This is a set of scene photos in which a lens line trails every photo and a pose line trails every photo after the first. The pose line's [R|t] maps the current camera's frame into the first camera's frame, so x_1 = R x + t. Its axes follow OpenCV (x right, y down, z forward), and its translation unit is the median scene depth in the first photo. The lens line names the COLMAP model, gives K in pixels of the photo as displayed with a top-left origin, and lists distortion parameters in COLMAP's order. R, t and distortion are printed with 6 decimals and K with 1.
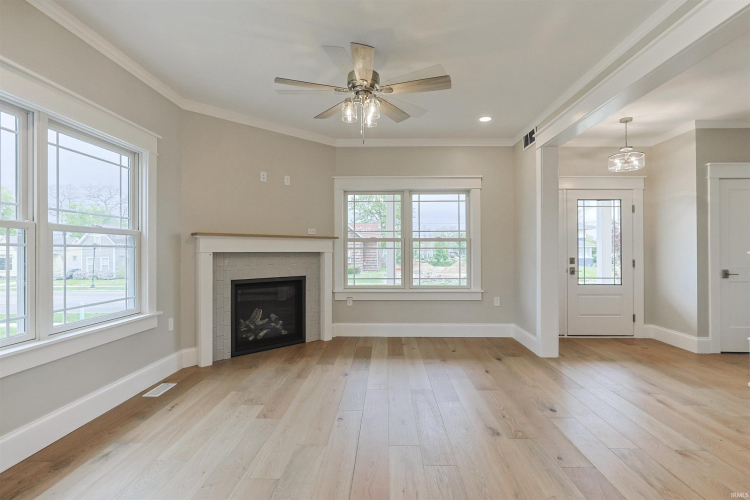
lens RADIAL K [[357.5, 0, 381.8], [0, 357.5, 249.2], [0, 0, 1]] dist [-0.001404, 0.001113]
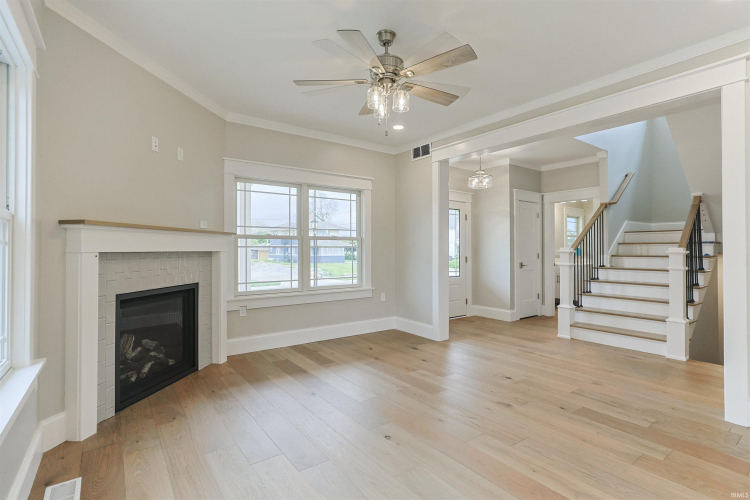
lens RADIAL K [[362.5, 0, 374.9], [0, 362.5, 246.4], [0, 0, 1]] dist [-0.001756, 0.000348]
pose [[0.796947, 0.005242, 0.604027, -0.401446], [-0.002071, 0.999980, -0.005947, 0.001365], [-0.604046, 0.003488, 0.796942, 0.167858]]
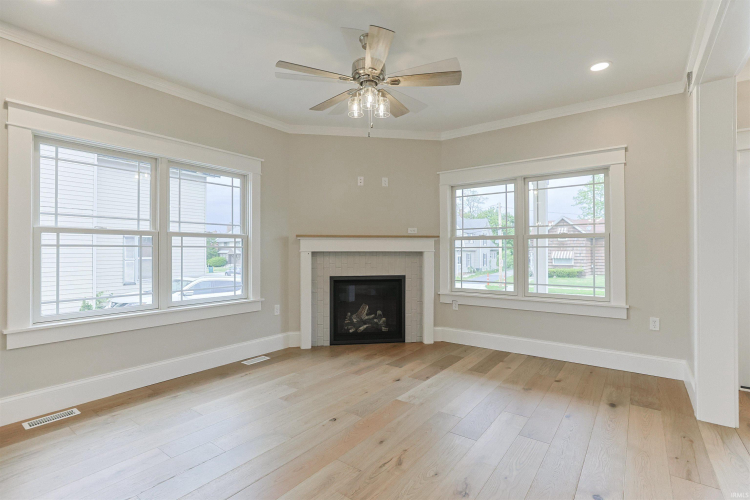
lens RADIAL K [[357.5, 0, 381.8], [0, 357.5, 249.2], [0, 0, 1]] dist [-0.001404, 0.001113]
pose [[0.818103, -0.003824, -0.575059, 0.326271], [0.003035, 0.999993, -0.002332, 0.003535], [0.575064, 0.000163, 0.818108, 0.153152]]
